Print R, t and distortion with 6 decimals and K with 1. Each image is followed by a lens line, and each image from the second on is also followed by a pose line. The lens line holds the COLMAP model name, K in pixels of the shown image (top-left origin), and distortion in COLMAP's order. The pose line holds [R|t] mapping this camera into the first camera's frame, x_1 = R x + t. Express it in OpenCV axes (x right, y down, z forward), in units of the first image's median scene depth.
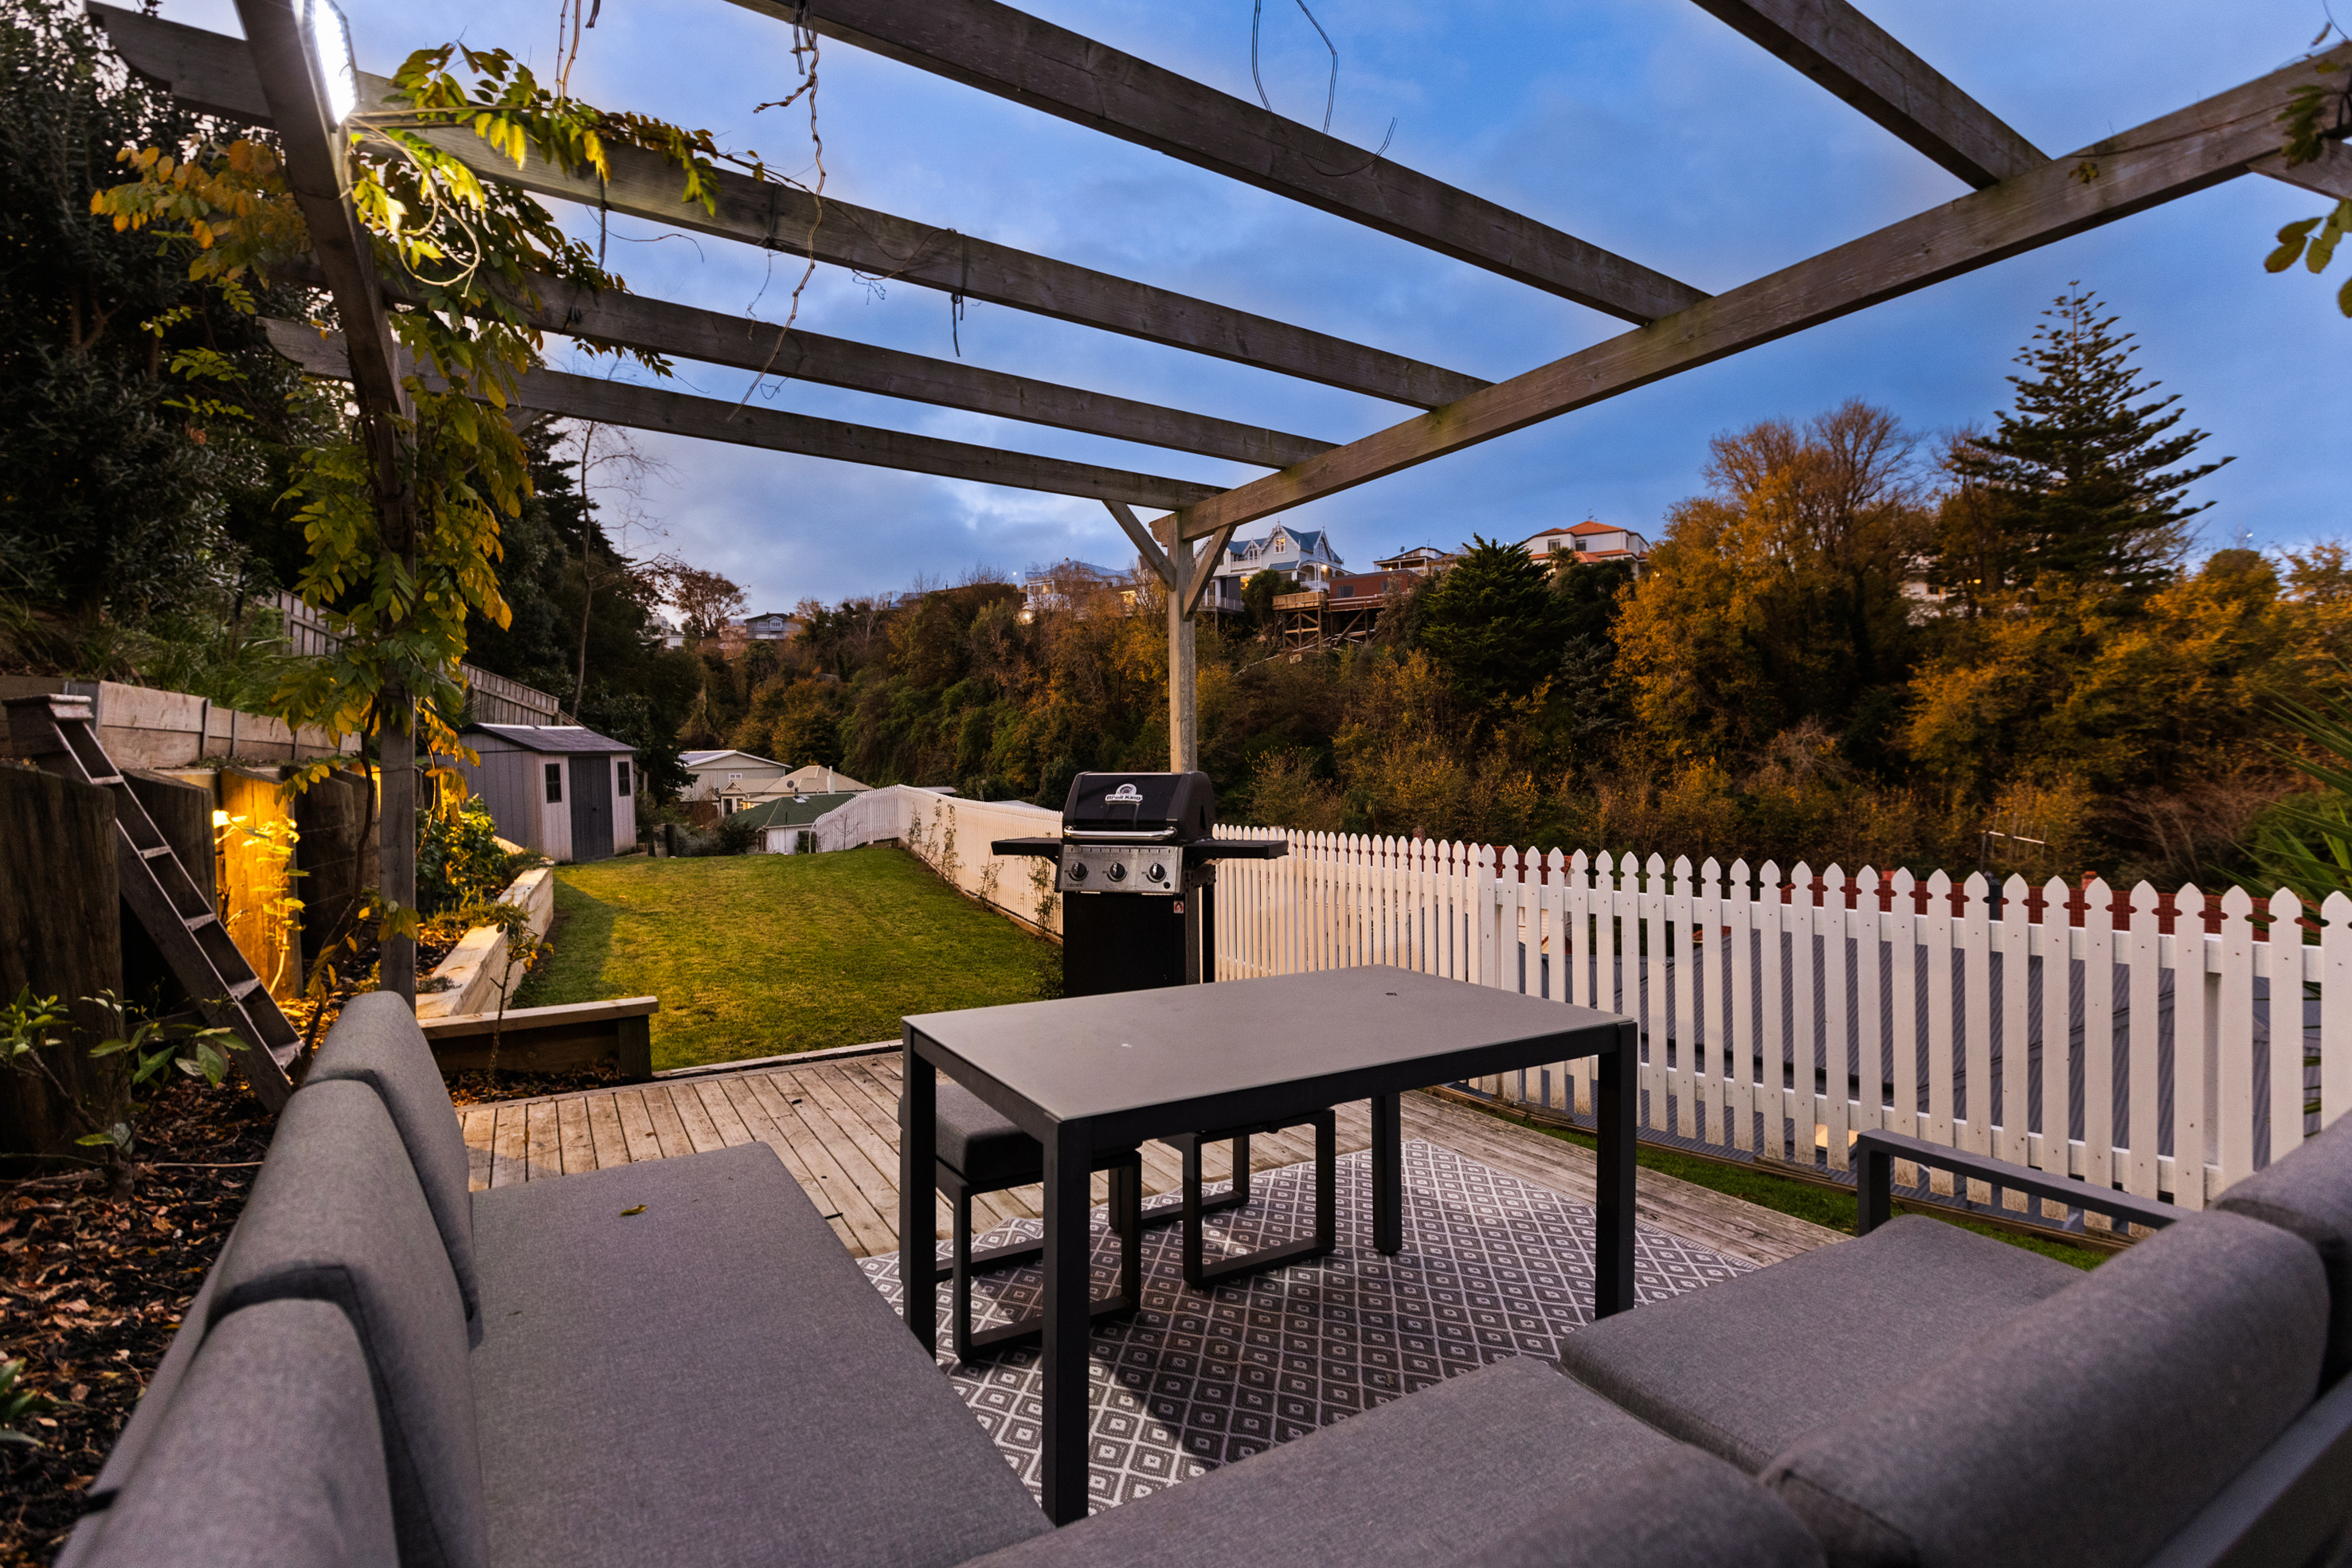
lens RADIAL K [[1087.3, 0, 1176.0], [0, 1087.3, 784.0], [0, 0, 1]] dist [0.000250, -0.000009]
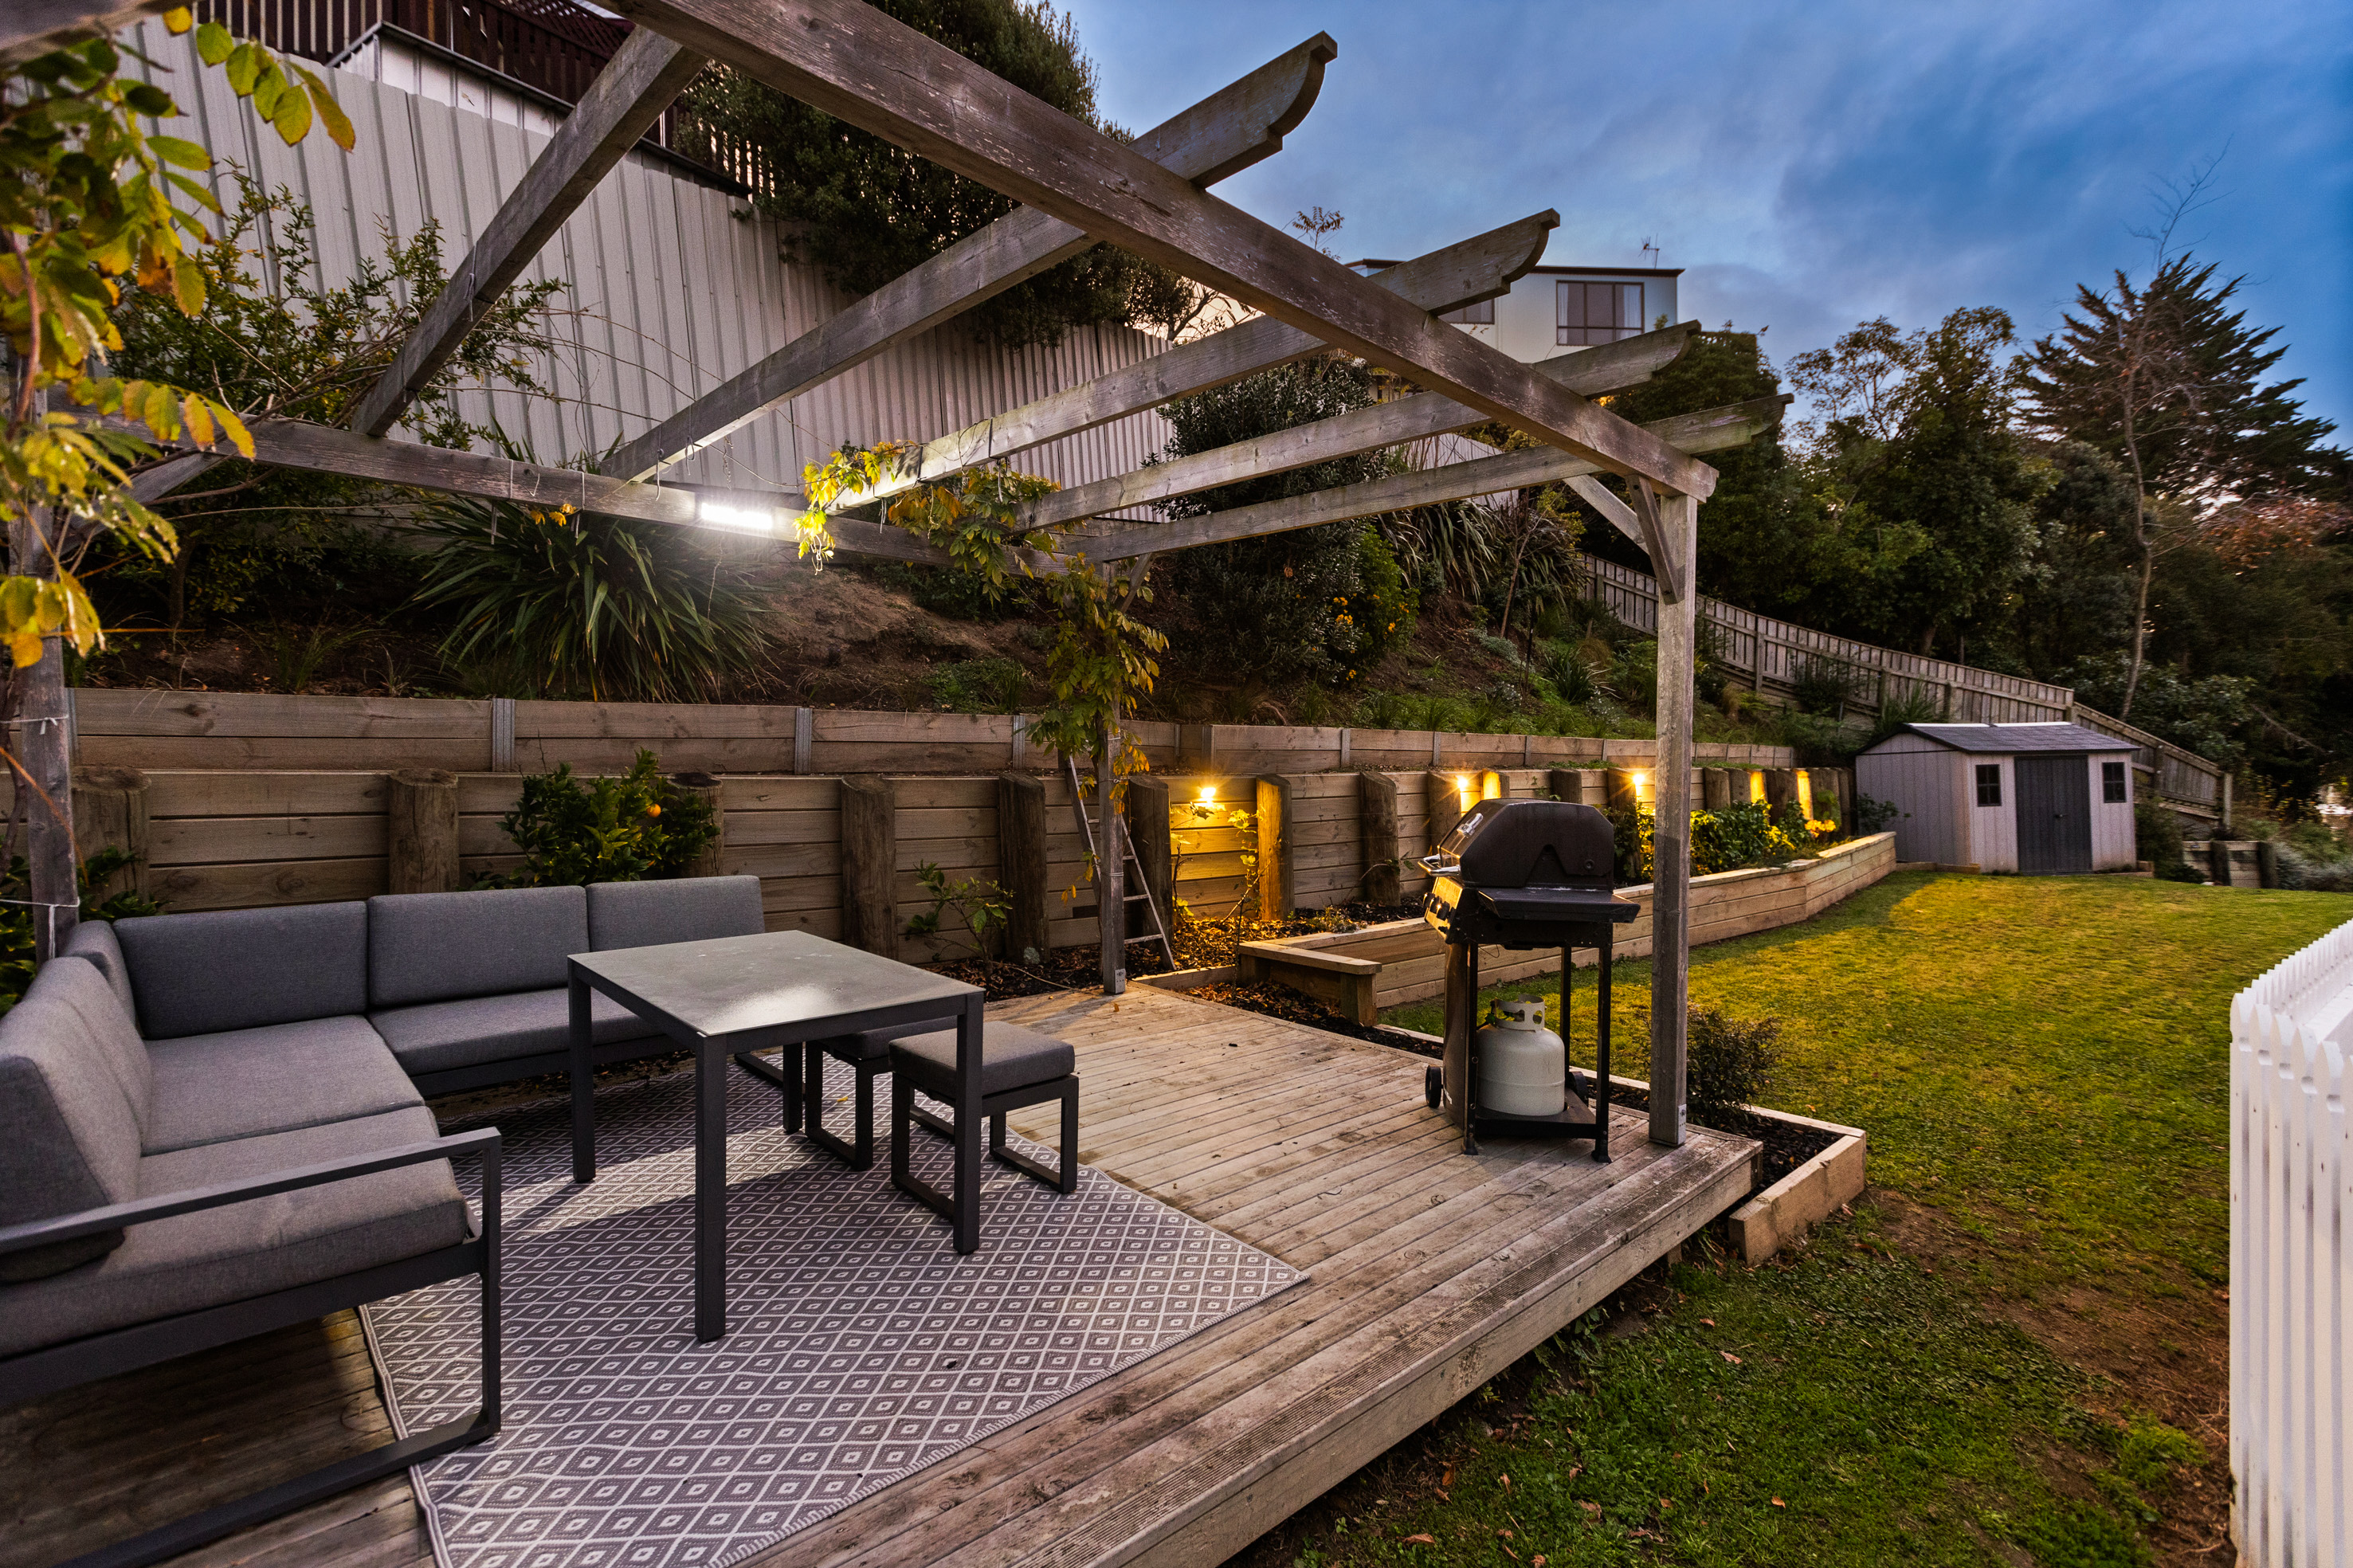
lens RADIAL K [[1079.3, 0, 1180.6], [0, 1079.3, 772.1], [0, 0, 1]] dist [-0.001772, -0.000267]
pose [[0.204382, 0.015883, -0.978762, 0.168929], [-0.020095, 0.999726, 0.012027, -0.008712], [0.978685, 0.017211, 0.204645, 0.128614]]
